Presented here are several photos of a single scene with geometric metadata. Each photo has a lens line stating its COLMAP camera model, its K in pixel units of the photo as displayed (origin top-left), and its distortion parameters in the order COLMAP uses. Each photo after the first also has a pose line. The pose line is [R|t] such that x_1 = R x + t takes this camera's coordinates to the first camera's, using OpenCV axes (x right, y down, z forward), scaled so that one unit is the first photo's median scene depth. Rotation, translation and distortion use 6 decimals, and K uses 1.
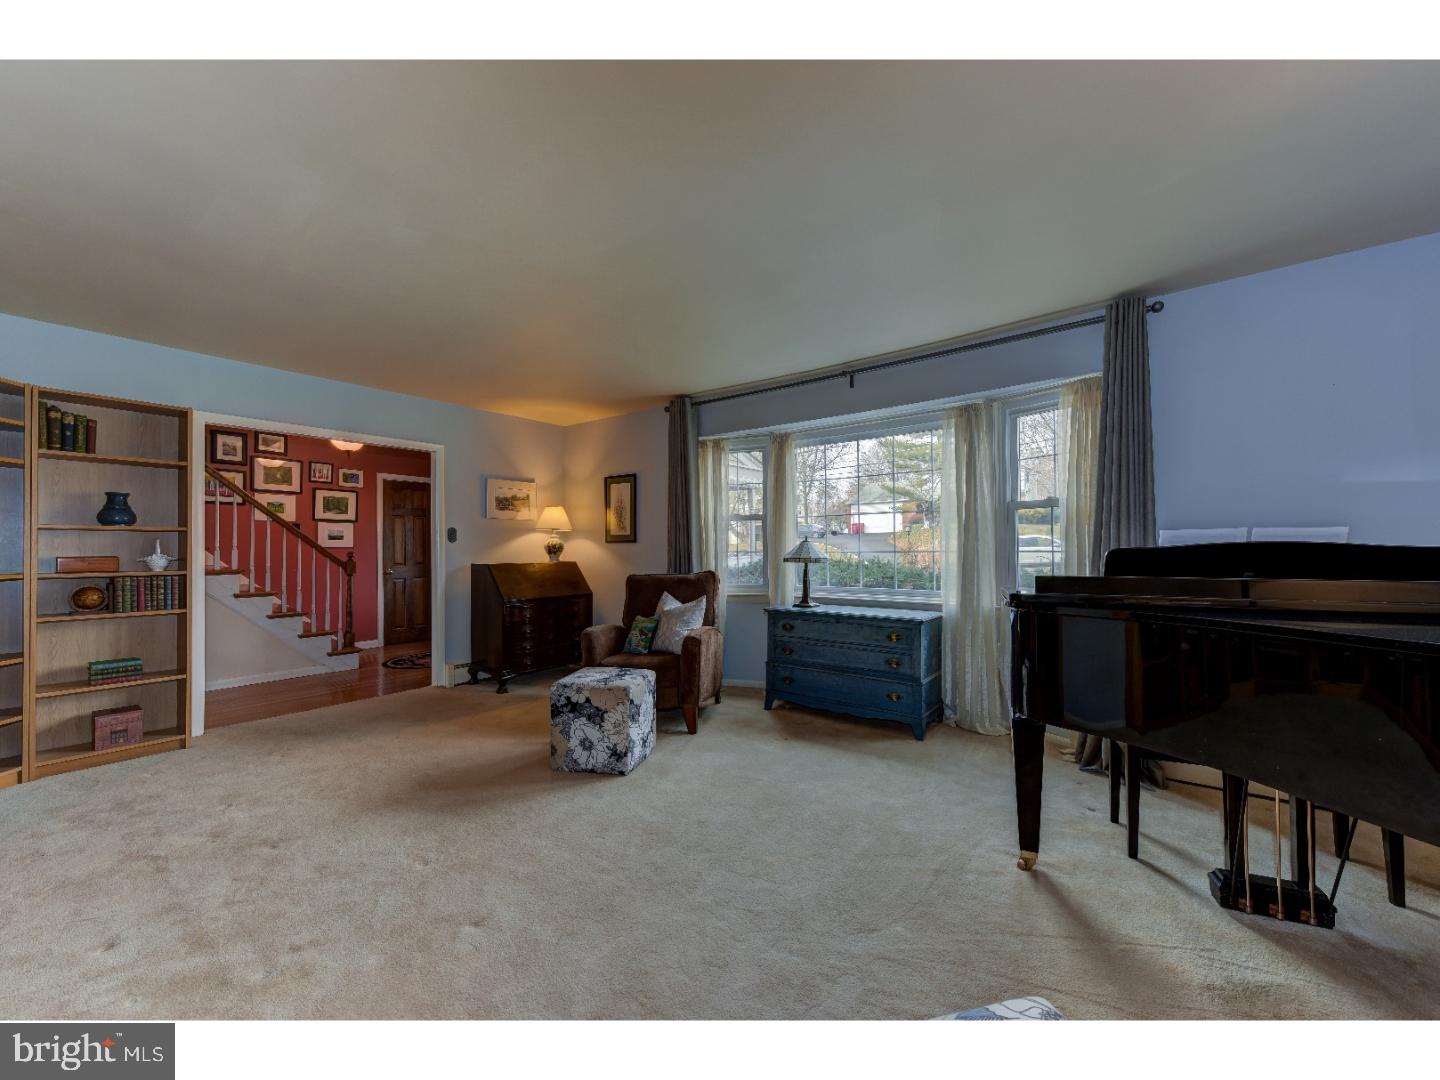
lens RADIAL K [[557.0, 0, 720.0], [0, 557.0, 540.0], [0, 0, 1]] dist [0.000221, 0.000000]
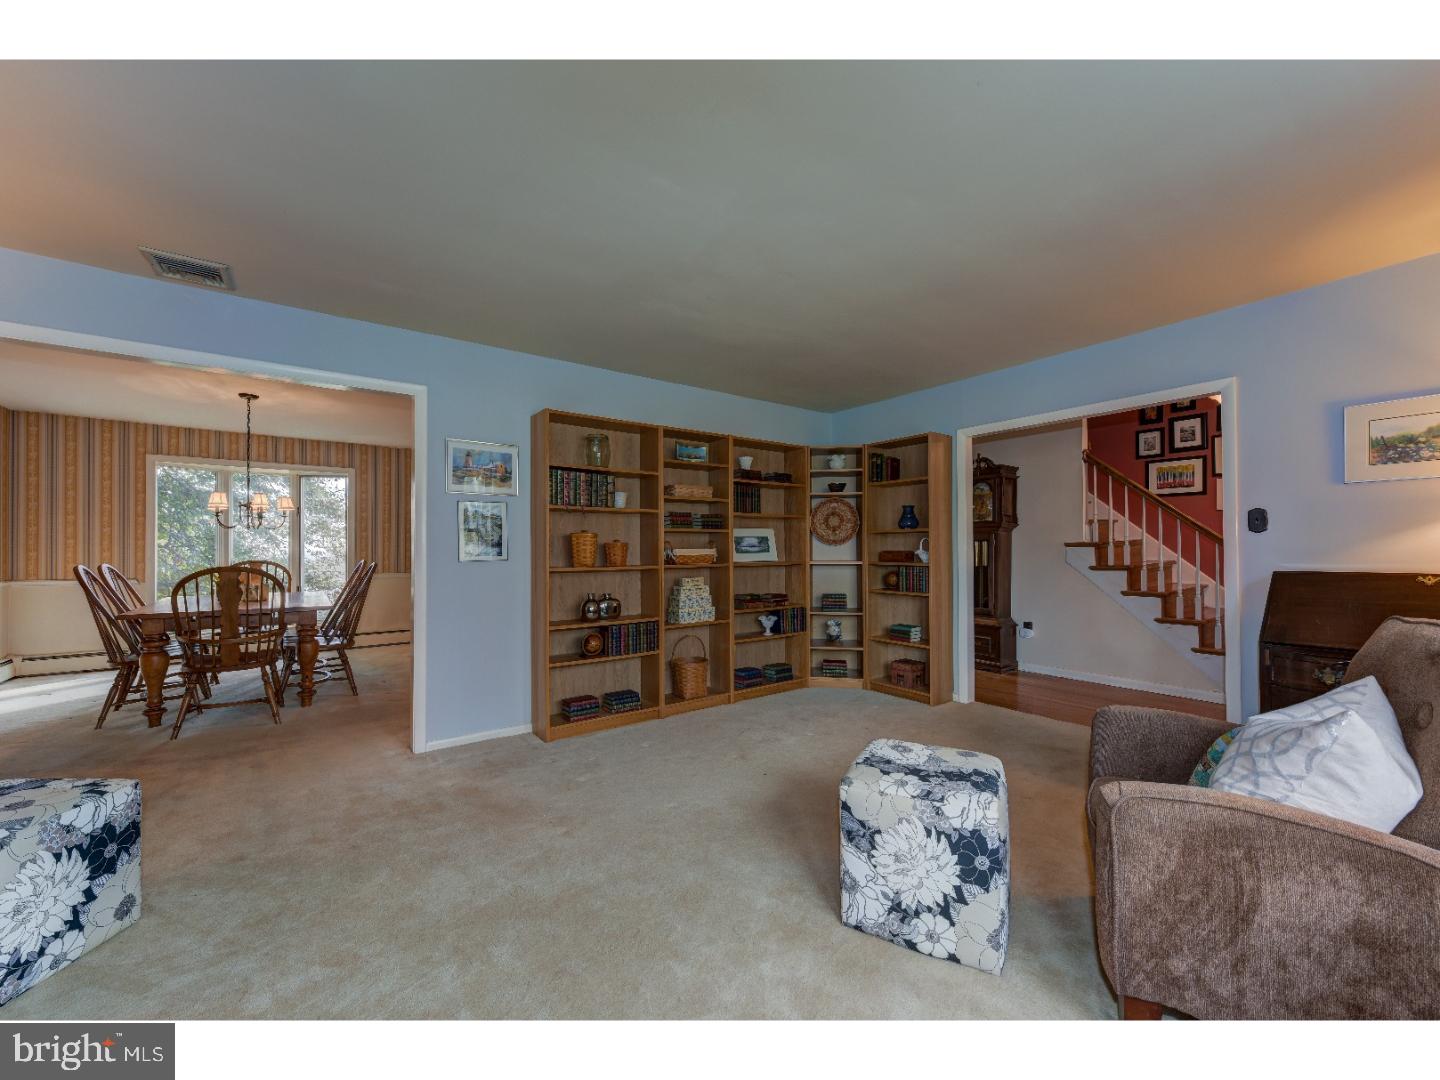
lens RADIAL K [[557.0, 0, 720.0], [0, 557.0, 540.0], [0, 0, 1]] dist [0.000221, 0.000000]
pose [[-0.285998, -0.007141, -0.958203, 0.255051], [0.021762, 0.999666, -0.013946, 0.007439], [0.957983, -0.024841, -0.285747, 0.624477]]
